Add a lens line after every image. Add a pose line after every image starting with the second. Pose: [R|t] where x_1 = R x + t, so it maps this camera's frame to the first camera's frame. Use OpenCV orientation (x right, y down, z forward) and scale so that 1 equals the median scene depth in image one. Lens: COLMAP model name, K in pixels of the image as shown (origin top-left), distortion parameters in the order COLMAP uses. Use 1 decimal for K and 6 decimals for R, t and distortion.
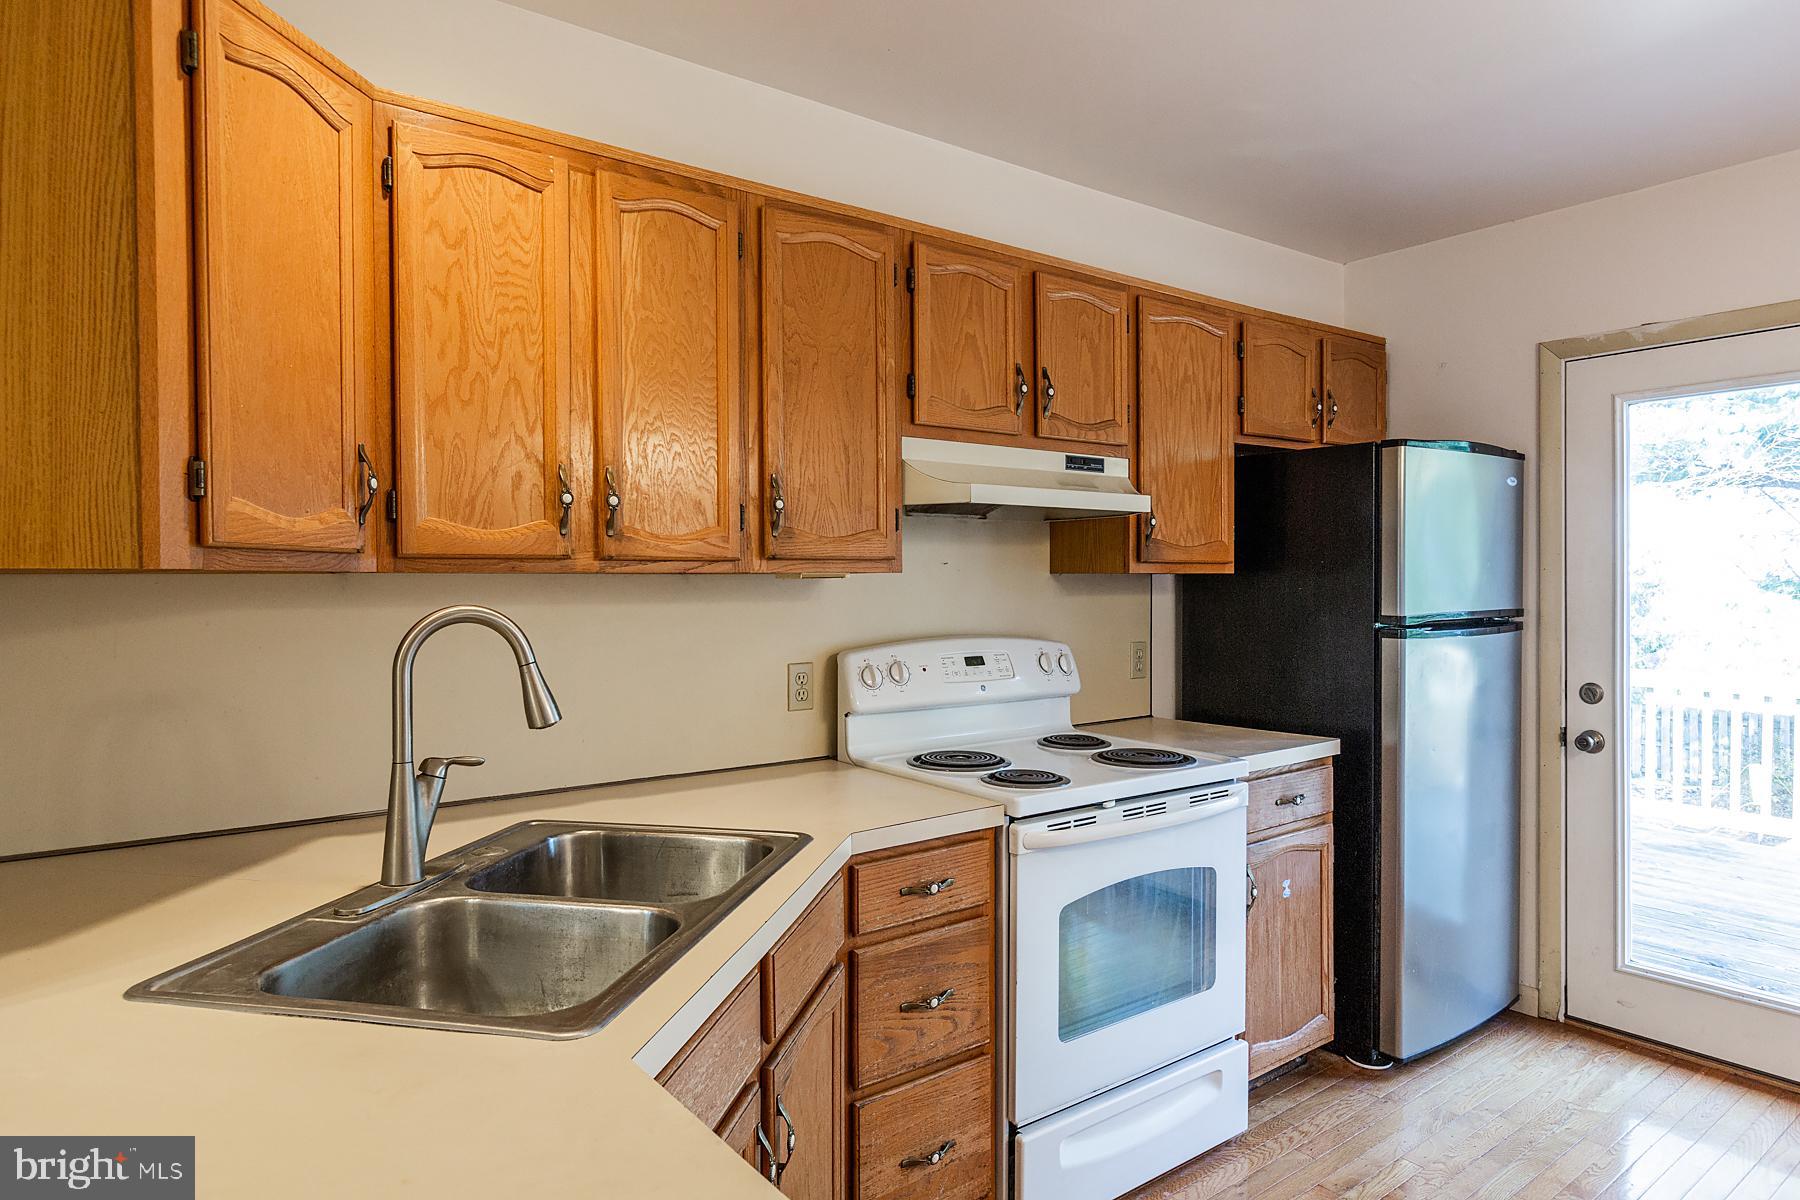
lens RADIAL K [[1076.8, 0, 900.0], [0, 1076.8, 600.0], [0, 0, 1]] dist [-0.000504, -0.000148]
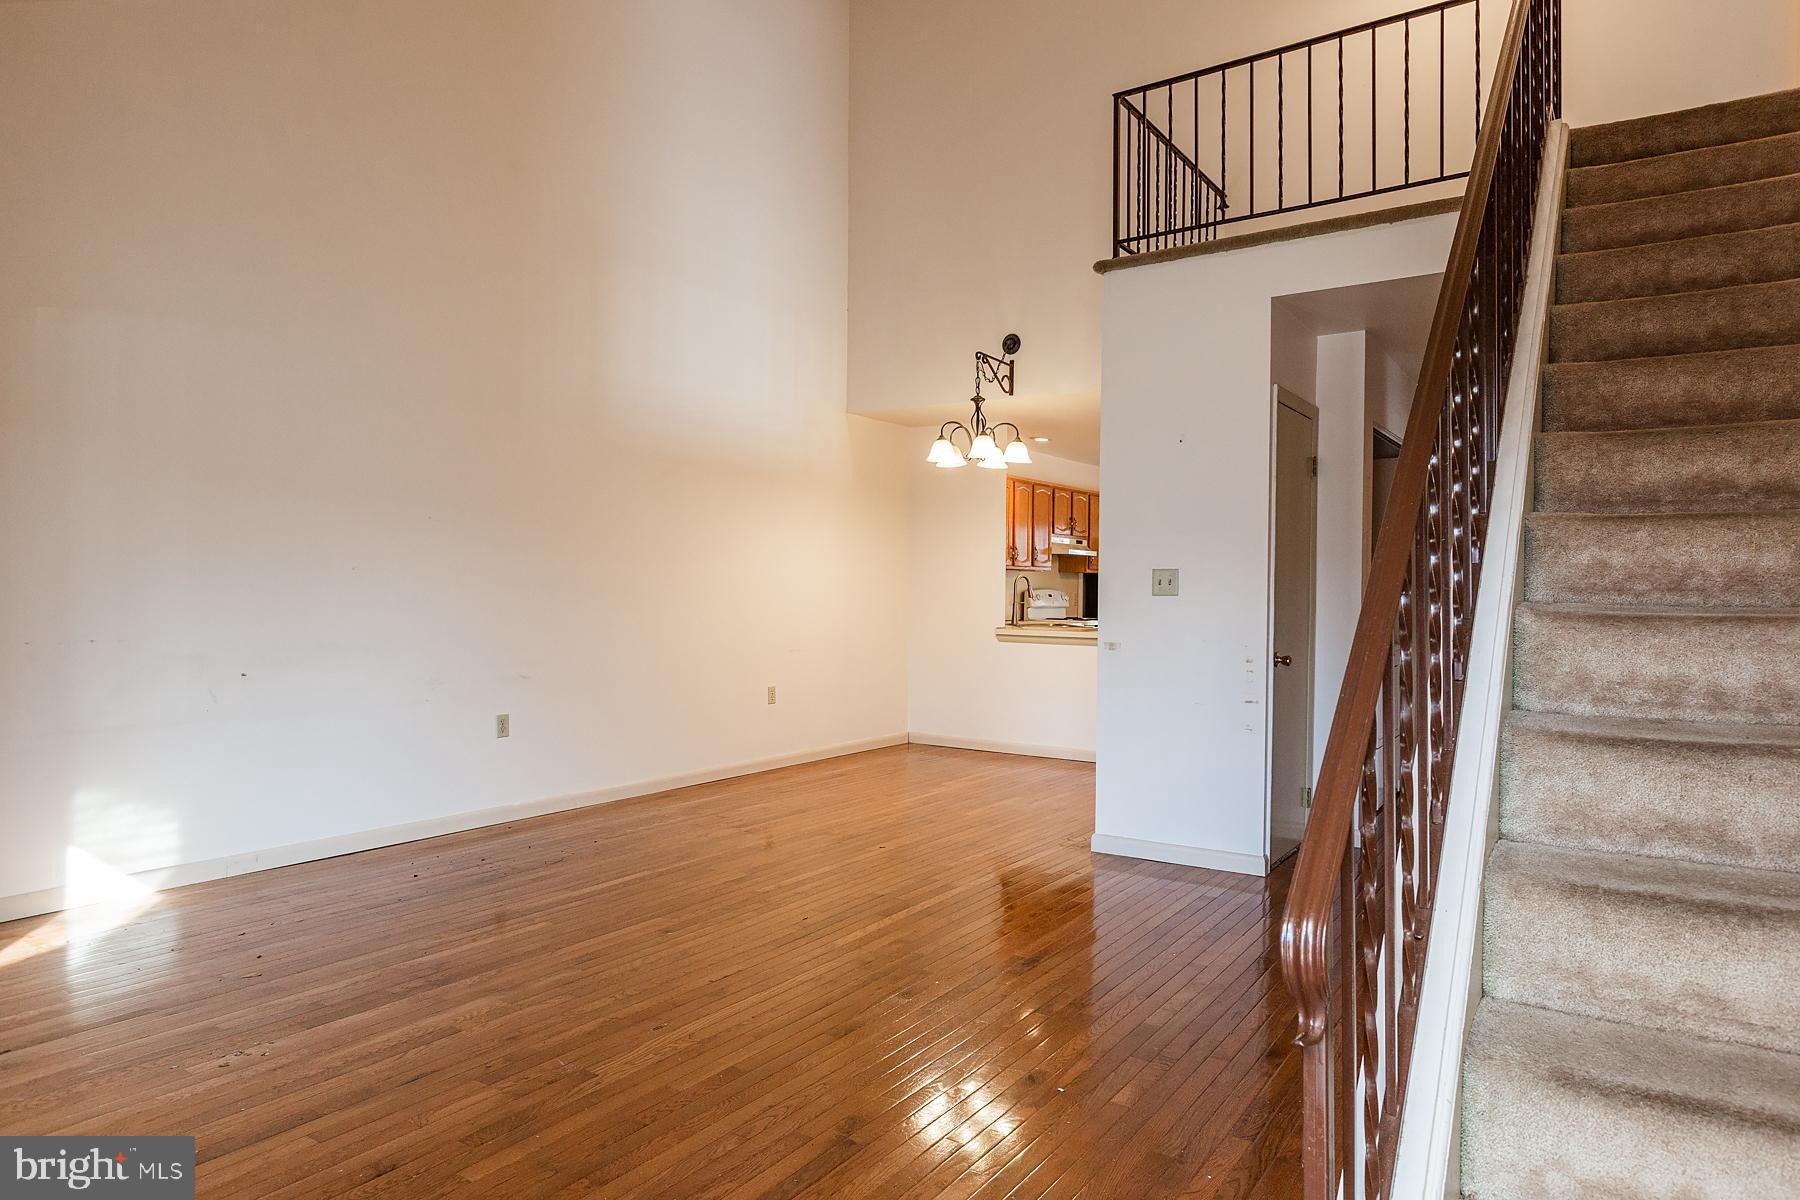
lens RADIAL K [[1080.8, 0, 896.9], [0, 1080.8, 573.5], [0, 0, 1]] dist [0.000162, 0.000007]
pose [[0.949610, 0.018430, 0.312892, -1.599274], [-0.010146, 0.999554, -0.028083, 0.093034], [-0.313270, 0.023494, 0.949373, -2.349869]]
